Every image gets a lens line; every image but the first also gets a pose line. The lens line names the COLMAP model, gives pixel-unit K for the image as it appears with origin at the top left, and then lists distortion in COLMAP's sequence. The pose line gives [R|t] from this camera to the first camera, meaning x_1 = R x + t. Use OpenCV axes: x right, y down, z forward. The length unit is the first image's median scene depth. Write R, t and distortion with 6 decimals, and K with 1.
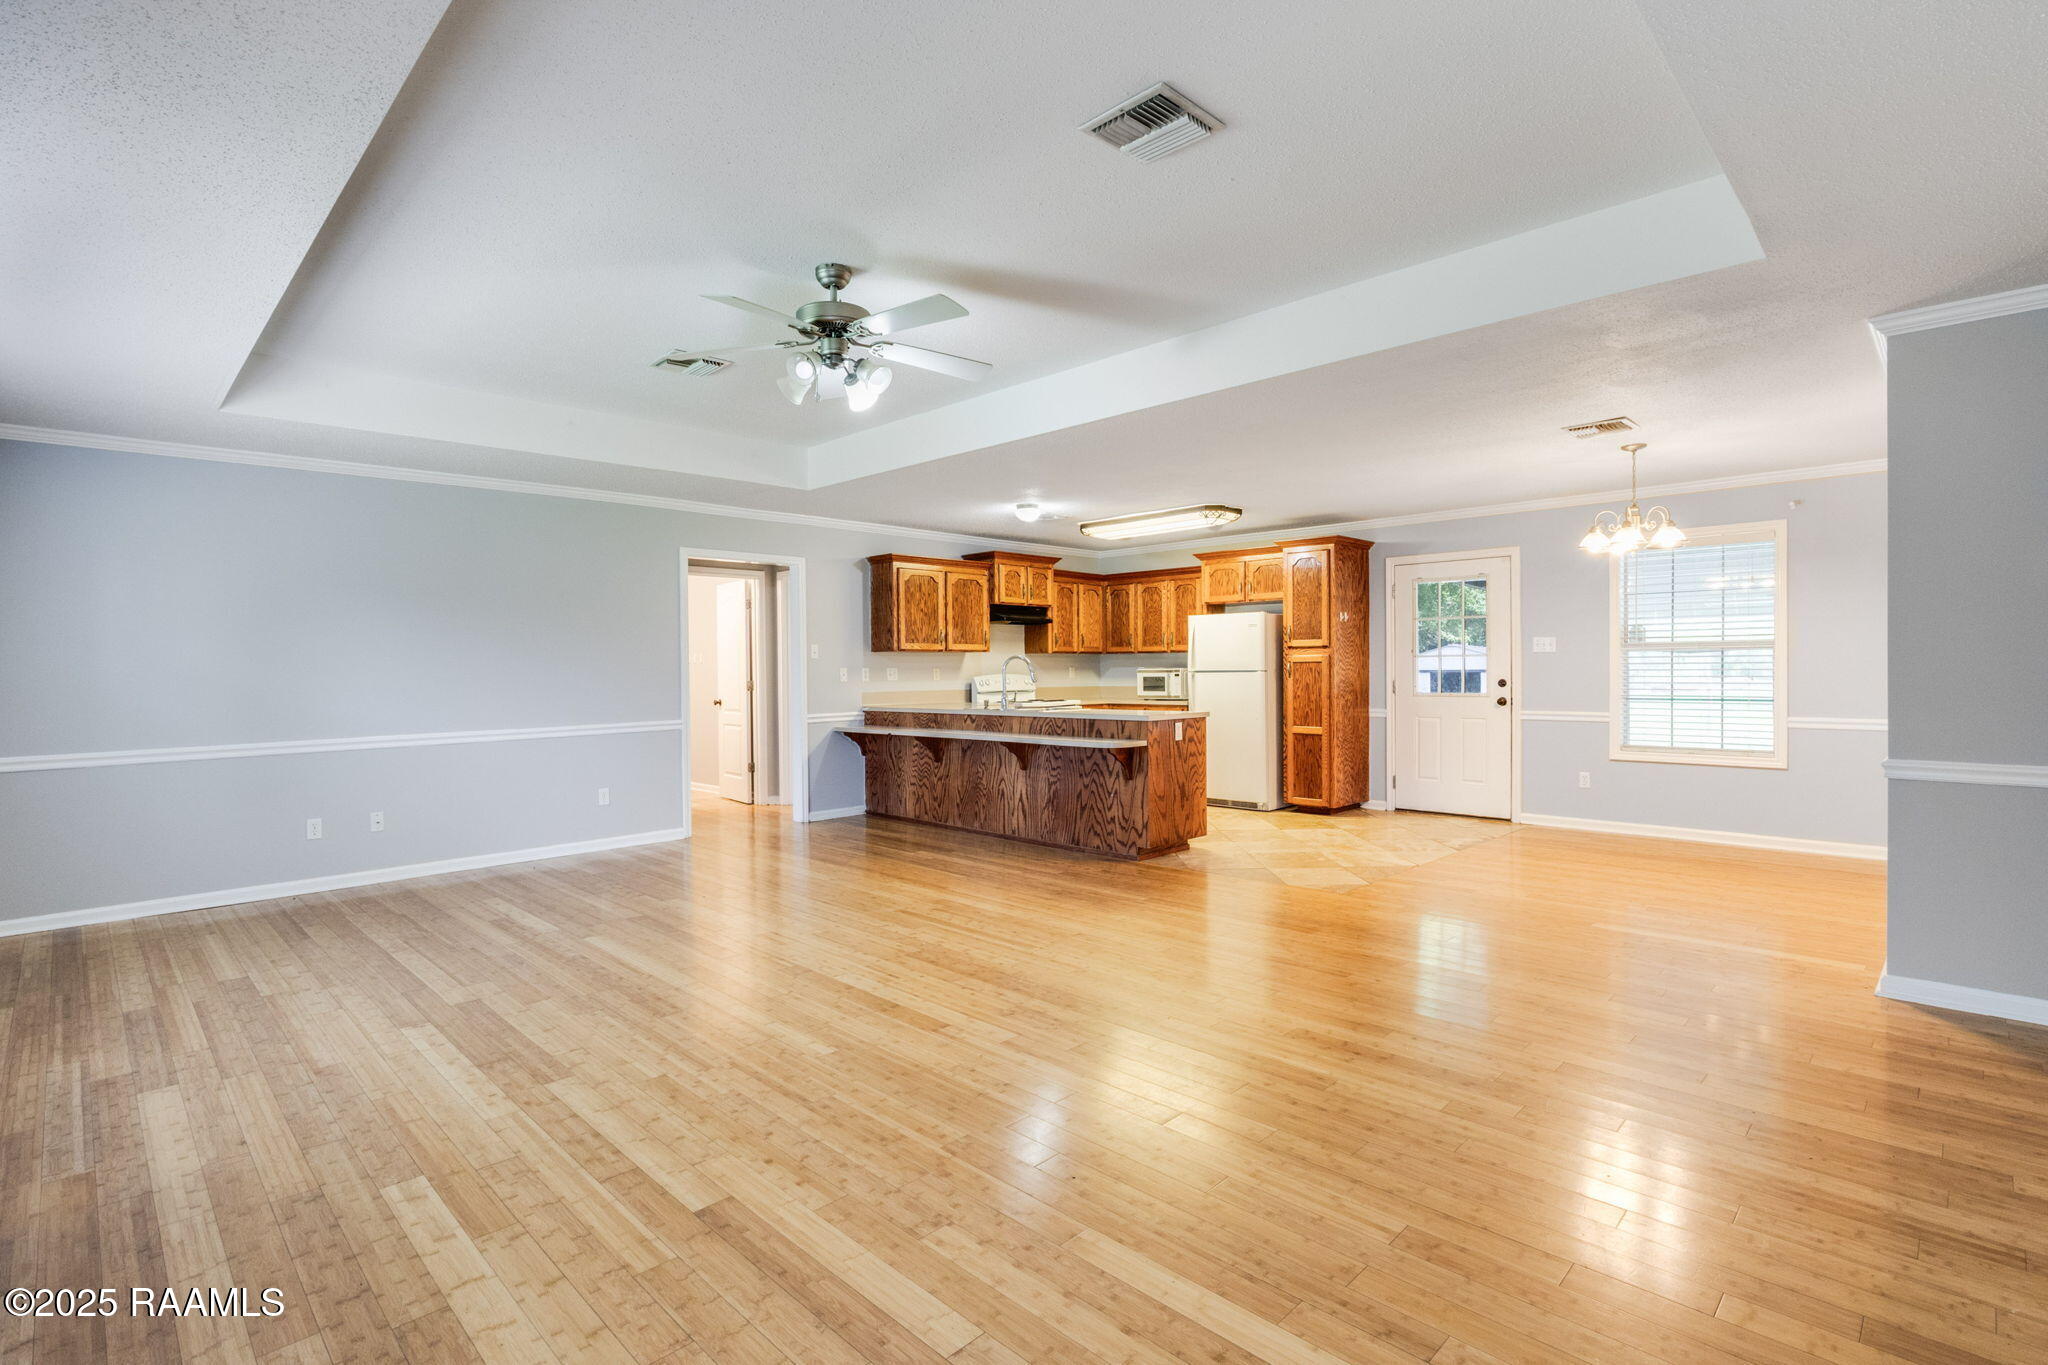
lens RADIAL K [[963.2, 0, 1034.8], [0, 963.2, 673.6], [0, 0, 1]] dist [-0.002985, -0.000234]
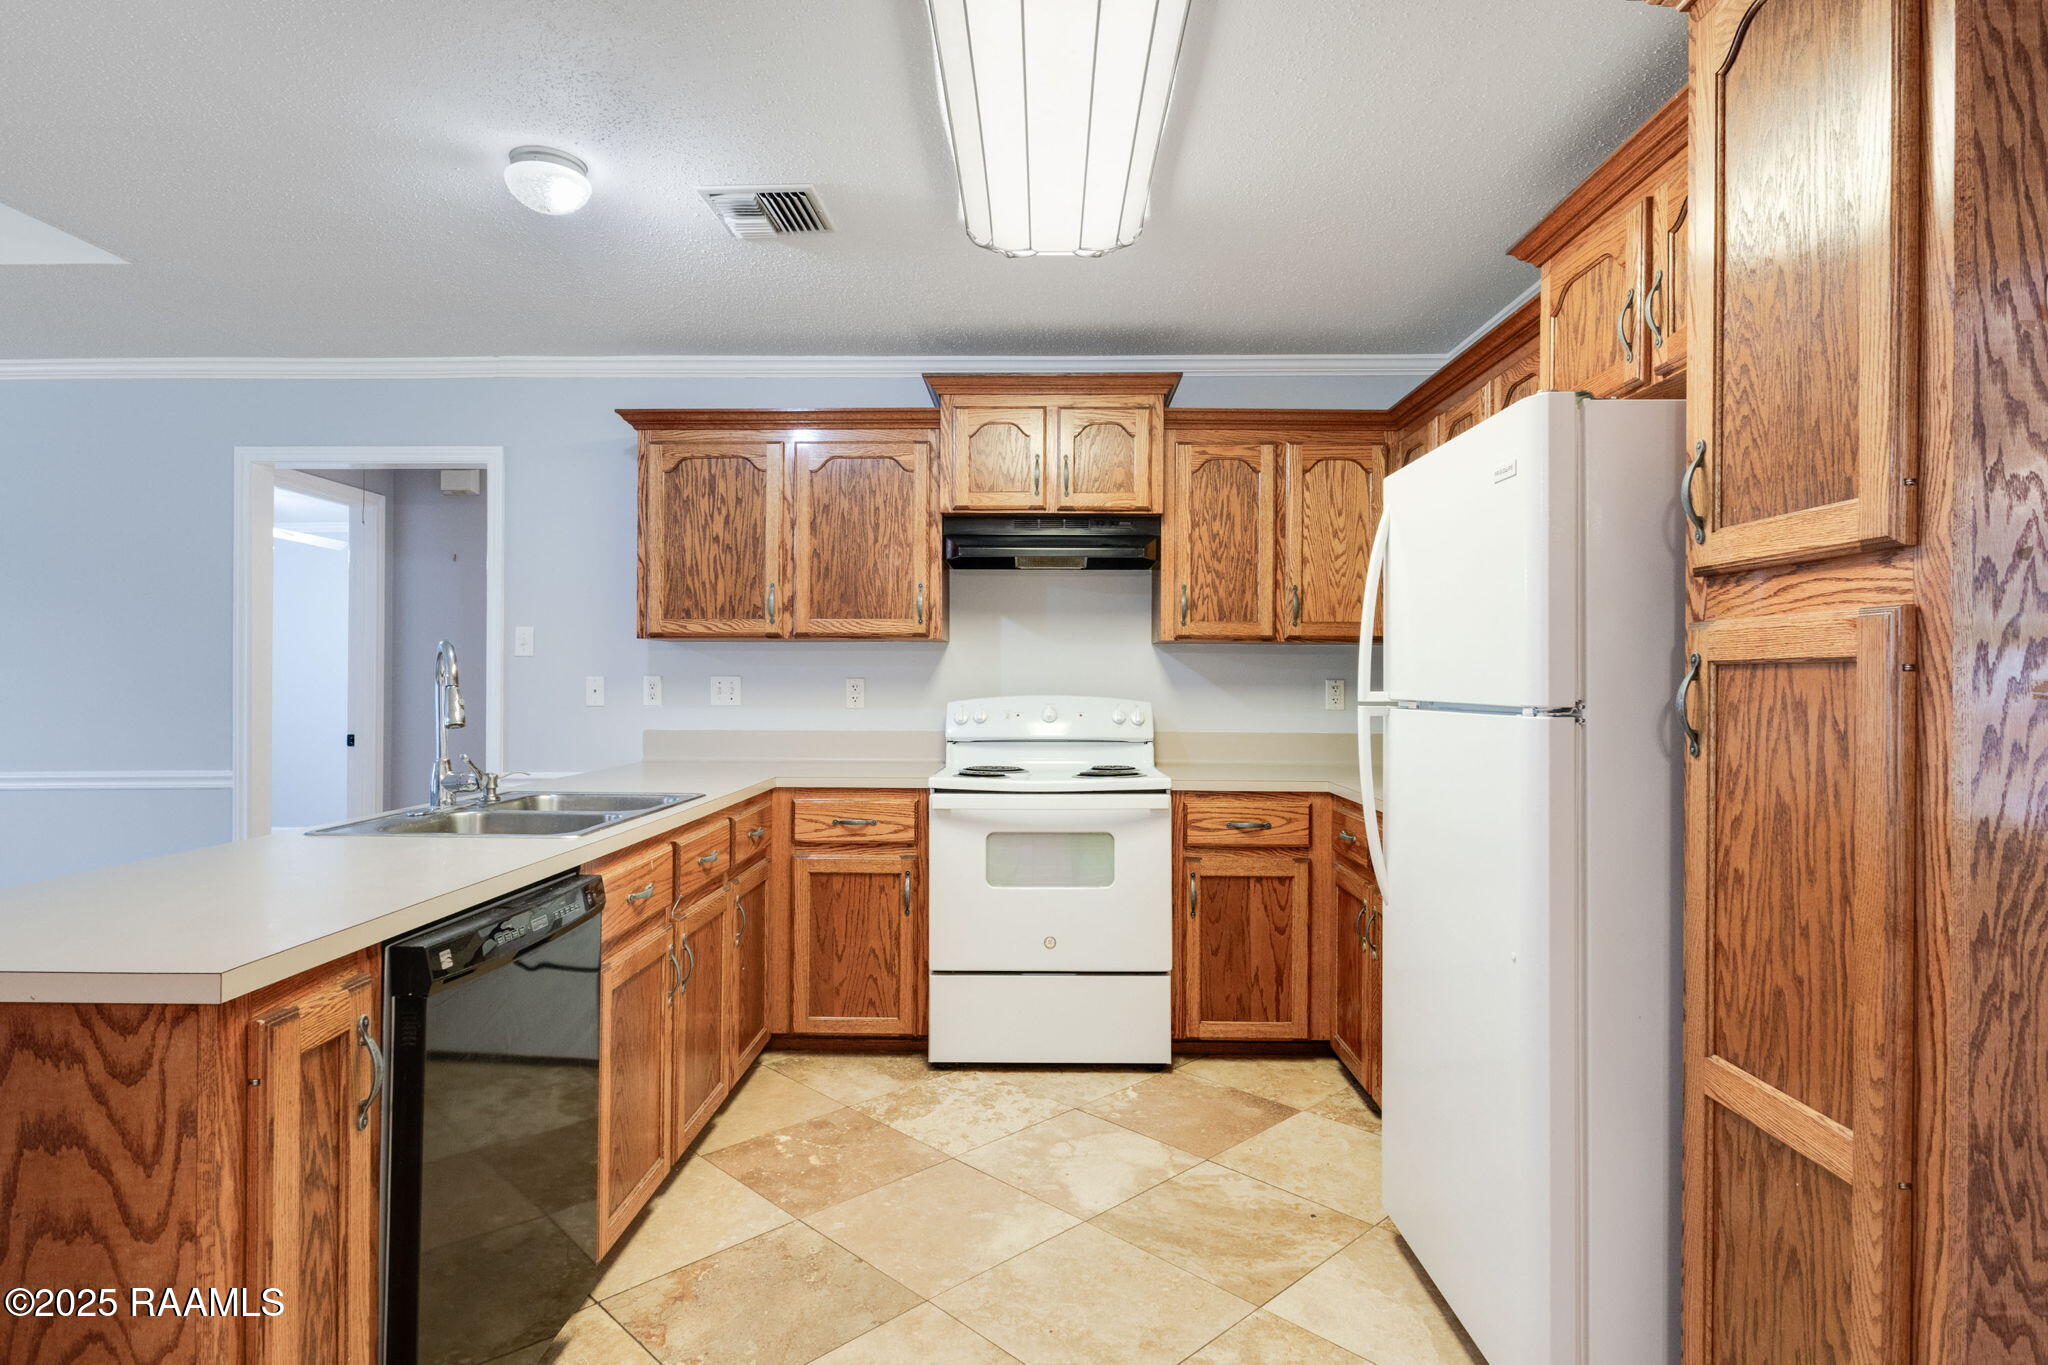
lens RADIAL K [[1080.7, 0, 1023.3], [0, 1080.7, 674.8], [0, 0, 1]] dist [-0.002344, 0.000673]
pose [[0.684541, 0.007438, -0.728936, 0.315236], [-0.012313, 0.999923, -0.001360, -0.008093], [0.728870, 0.009907, 0.684580, 0.773092]]
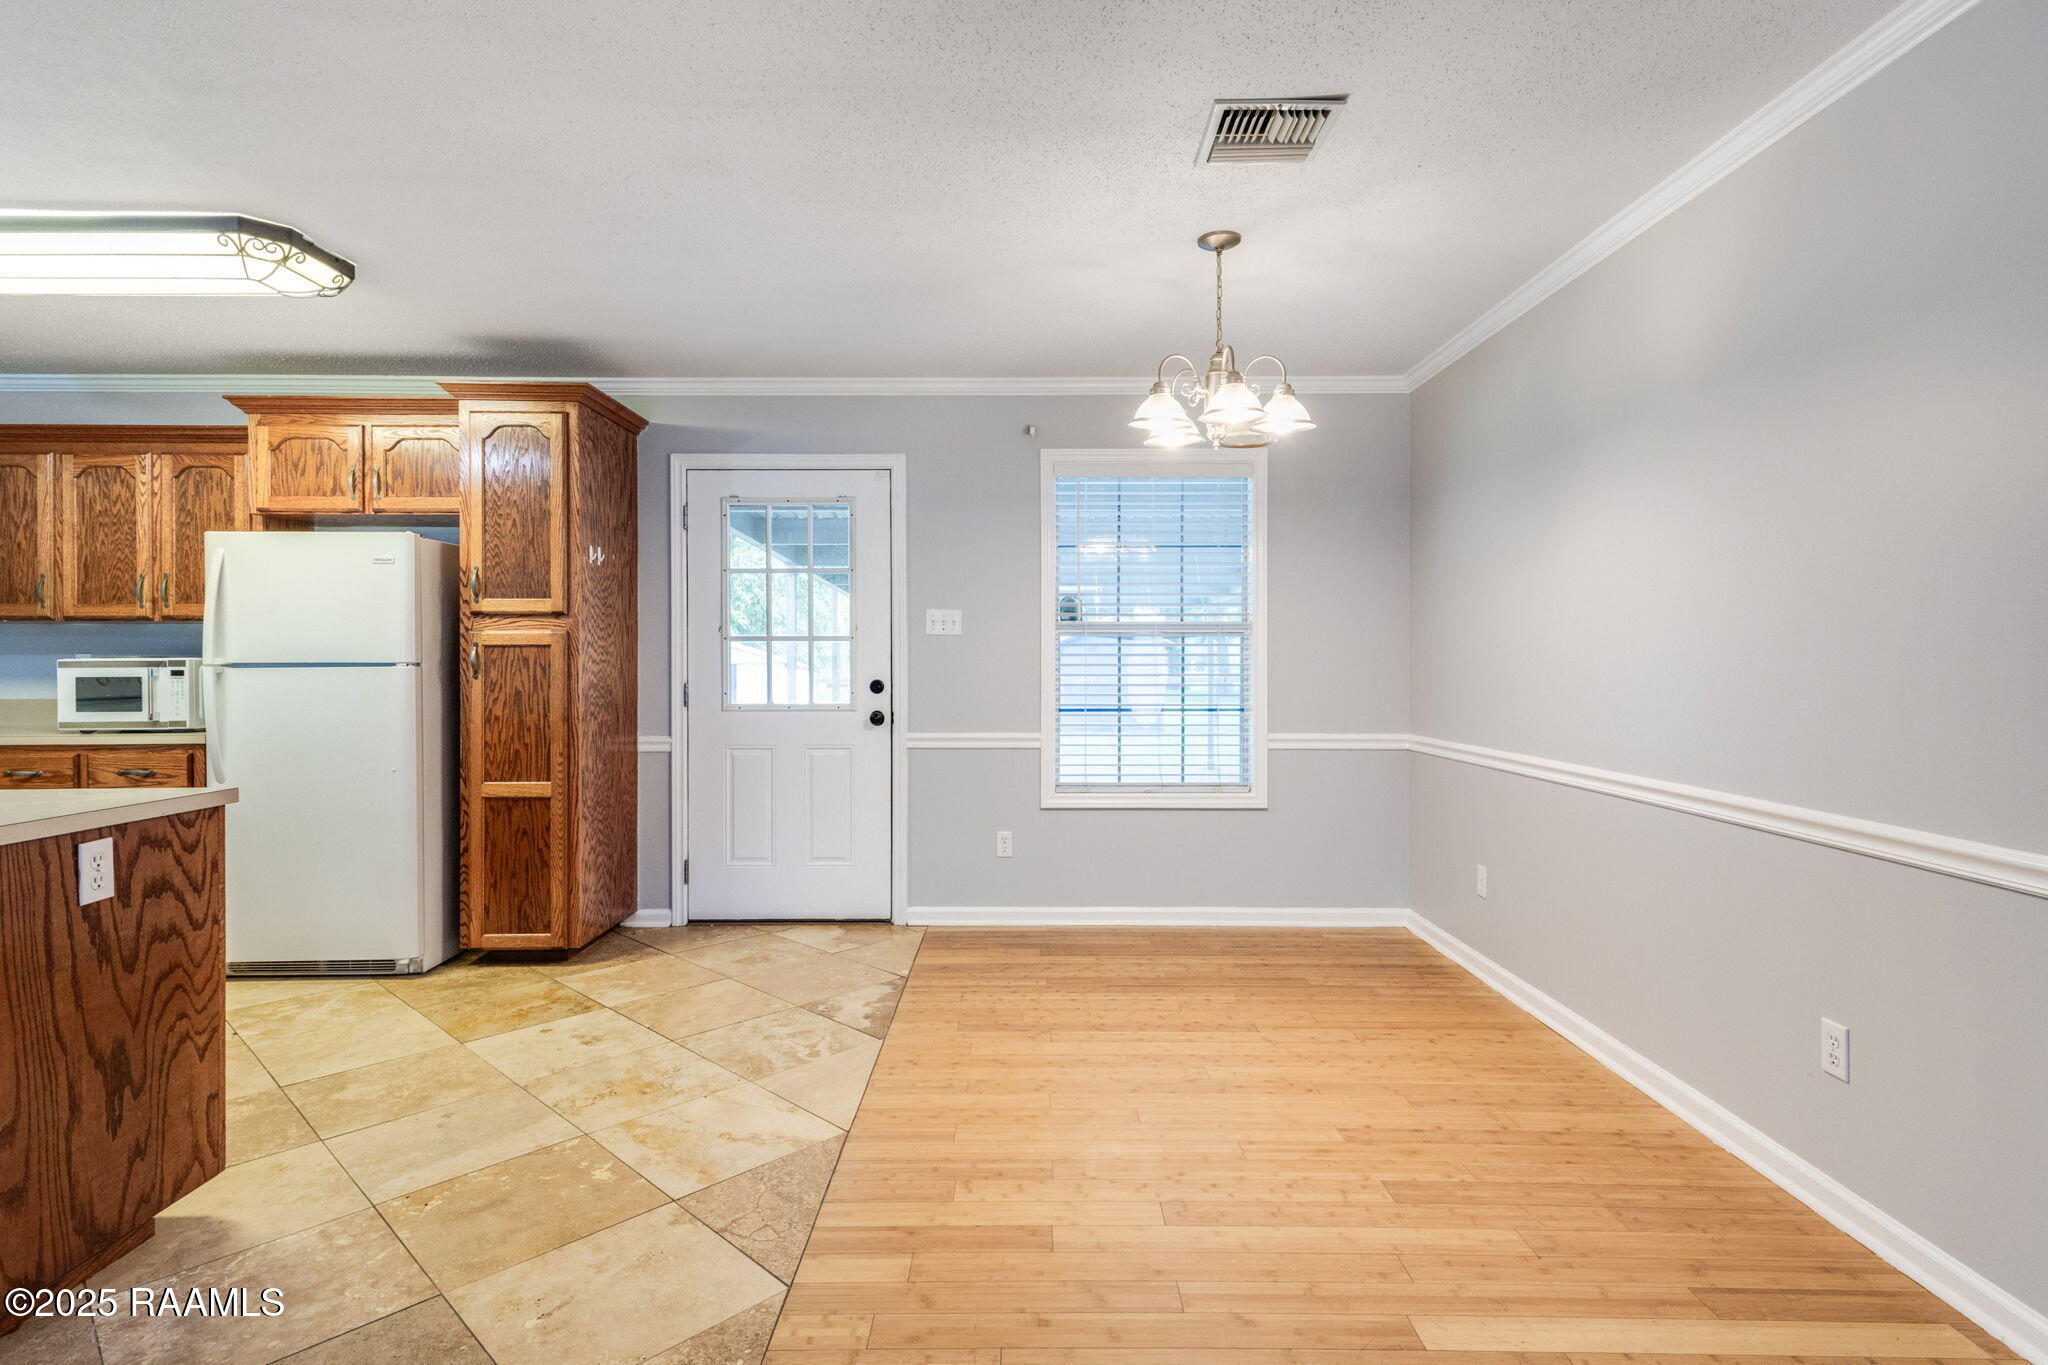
lens RADIAL K [[1052.5, 0, 1028.3], [0, 1052.5, 668.9], [0, 0, 1]] dist [0.015163, -0.001228]
pose [[0.713476, 0.000288, 0.700679, 0.095505], [-0.000902, 0.999999, 0.000507, -0.001032], [-0.700679, -0.000994, 0.713476, 0.439882]]
